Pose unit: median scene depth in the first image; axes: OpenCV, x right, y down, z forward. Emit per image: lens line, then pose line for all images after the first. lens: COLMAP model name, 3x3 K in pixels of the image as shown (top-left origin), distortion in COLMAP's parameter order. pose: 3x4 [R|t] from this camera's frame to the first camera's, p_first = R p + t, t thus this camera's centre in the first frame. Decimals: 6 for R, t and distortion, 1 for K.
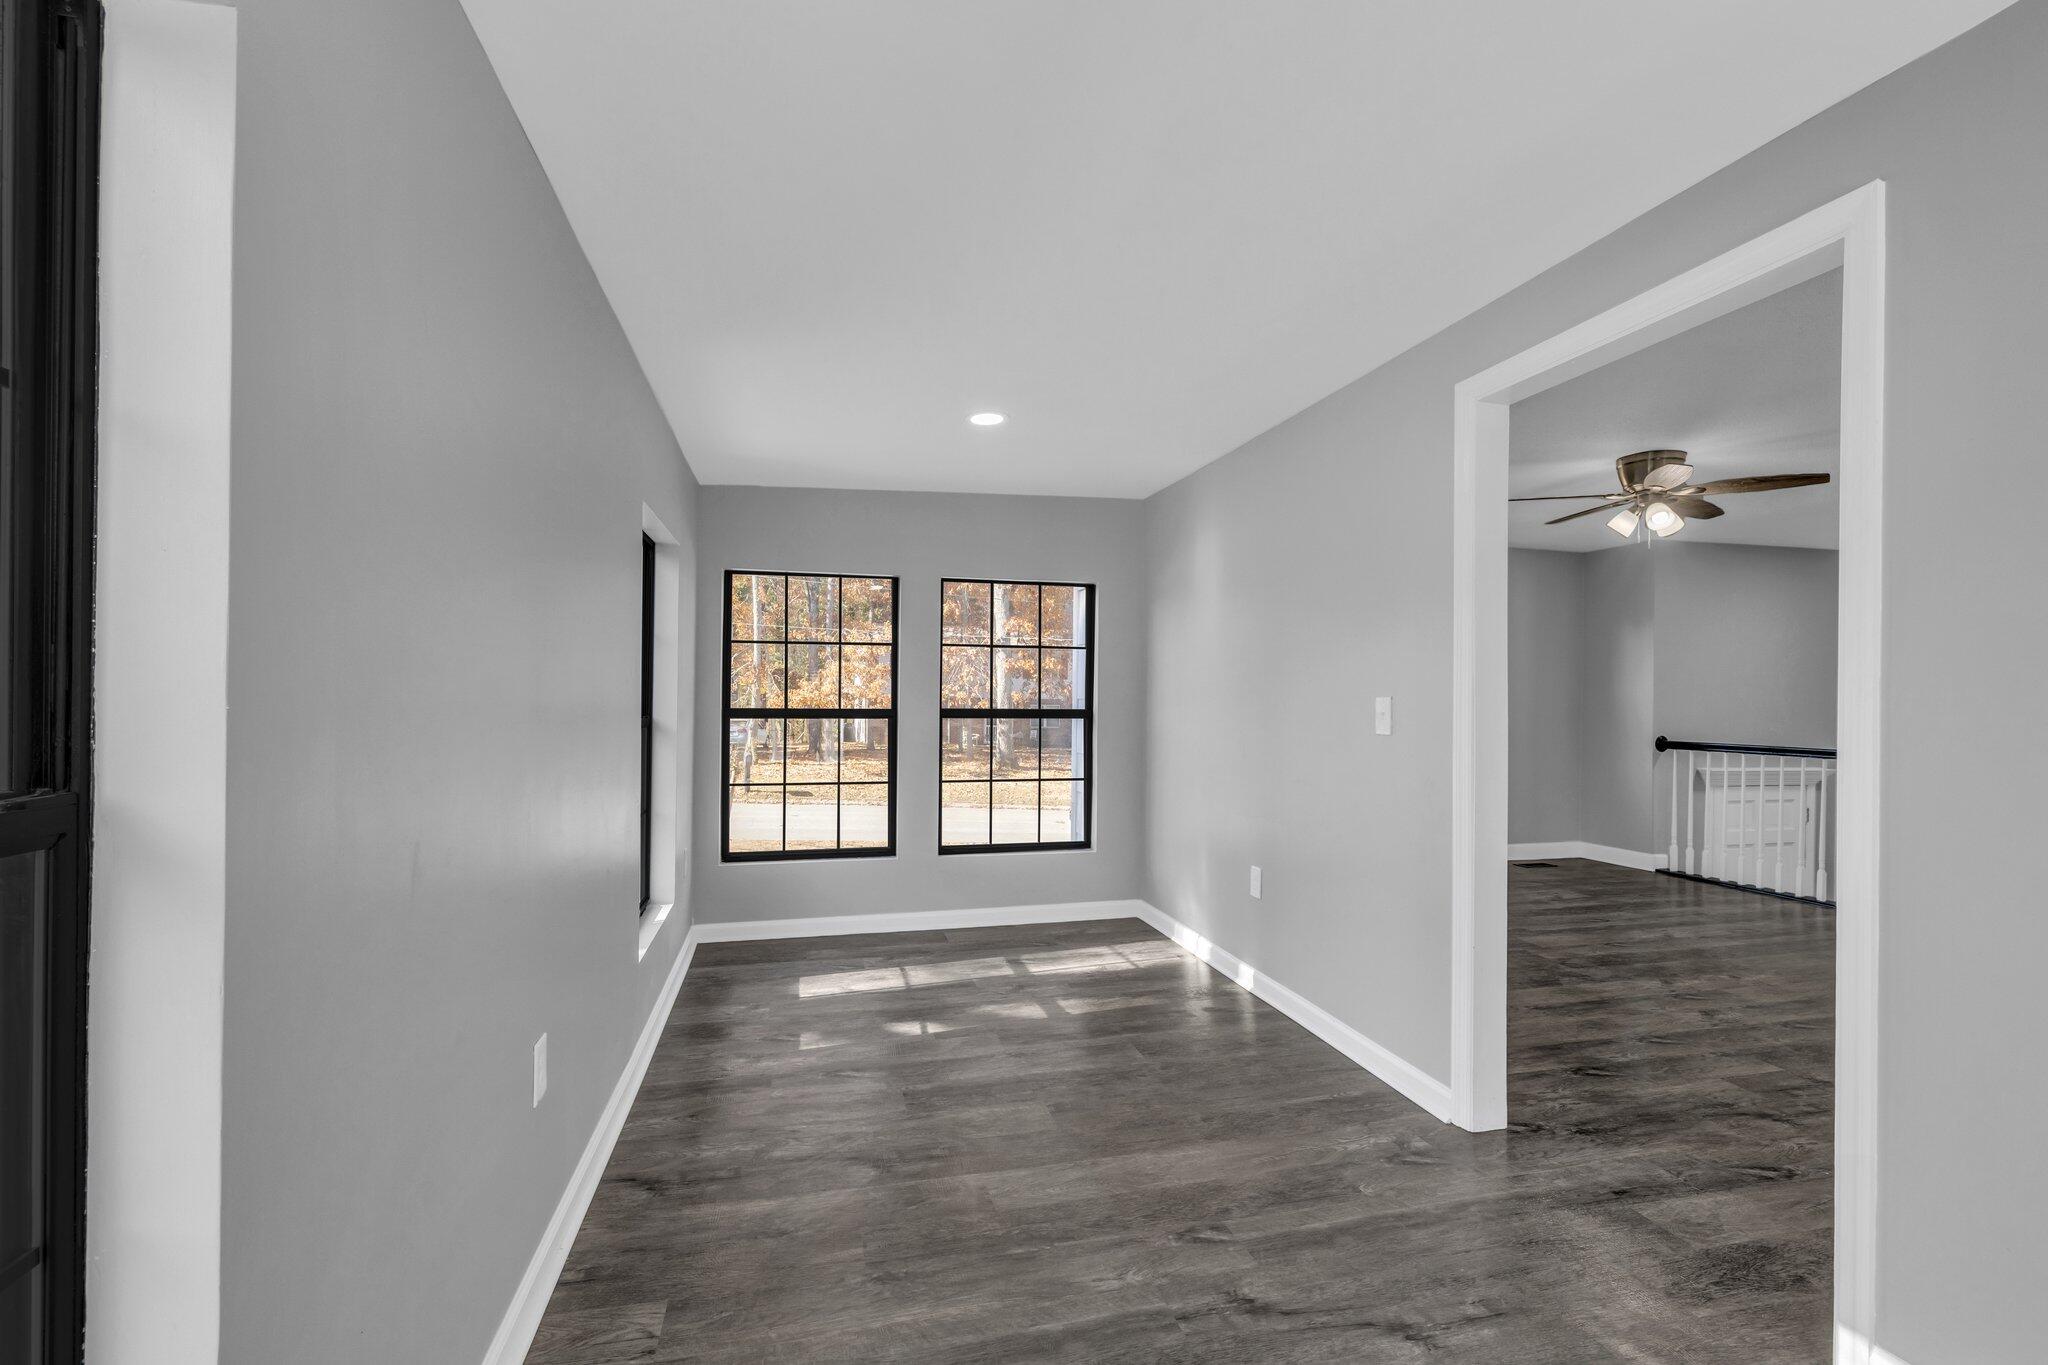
lens RADIAL K [[875.3, 0, 1025.6], [0, 875.3, 692.1], [0, 0, 1]] dist [0.001839, -0.000099]
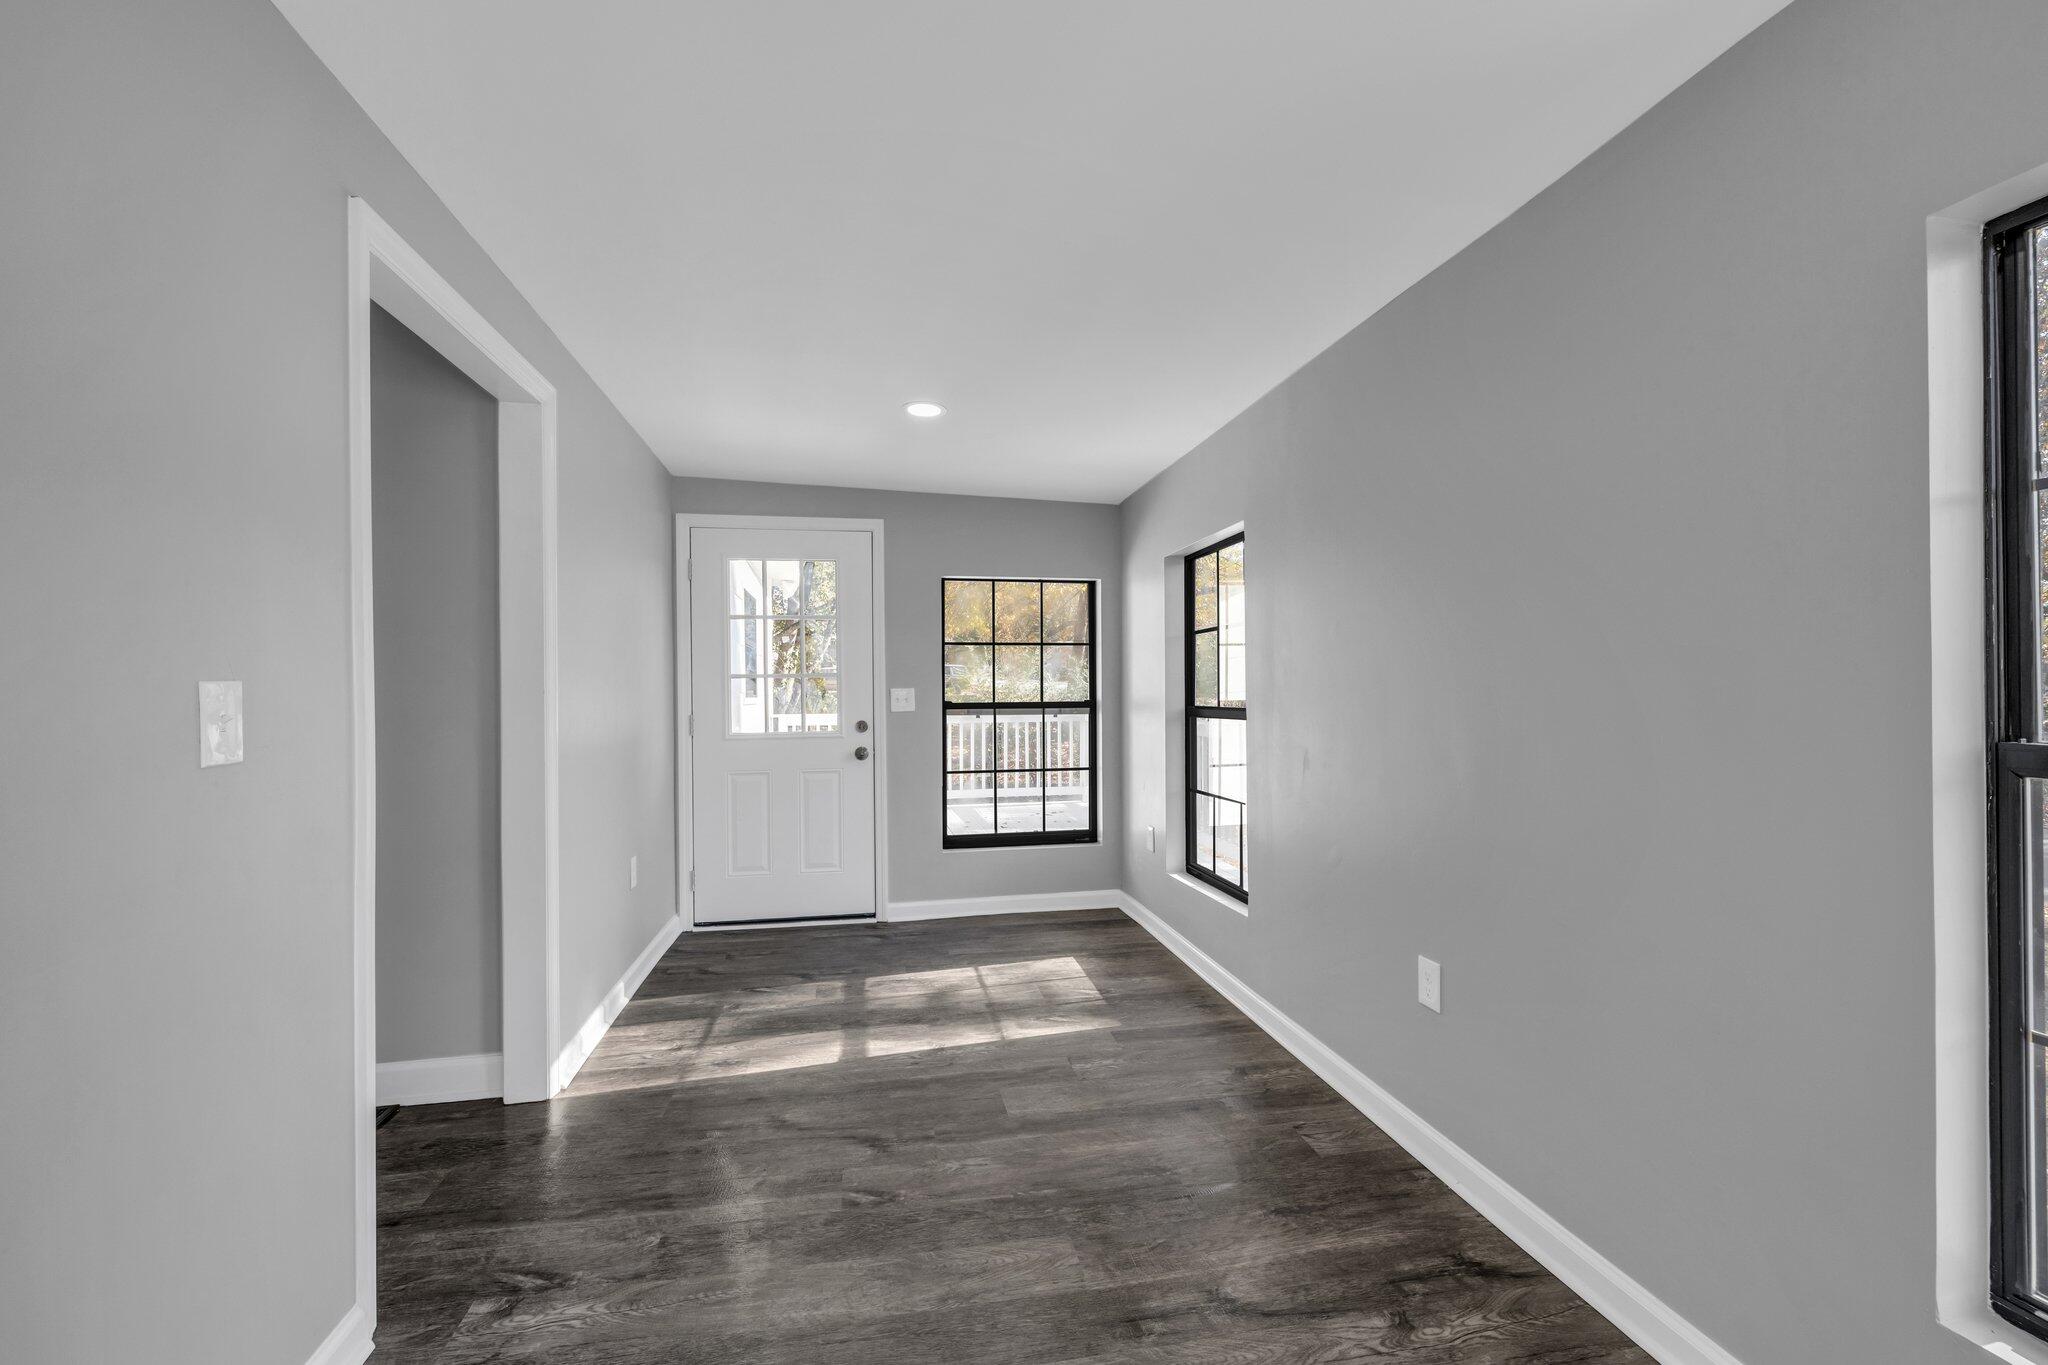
lens RADIAL K [[885.9, 0, 1023.0], [0, 885.9, 690.7], [0, 0, 1]] dist [-0.001661, -0.000071]
pose [[-0.998509, -0.002142, 0.054550, -0.037827], [-0.002634, 0.999956, -0.008950, 0.021157], [-0.054529, -0.009080, -0.998471, 2.140172]]
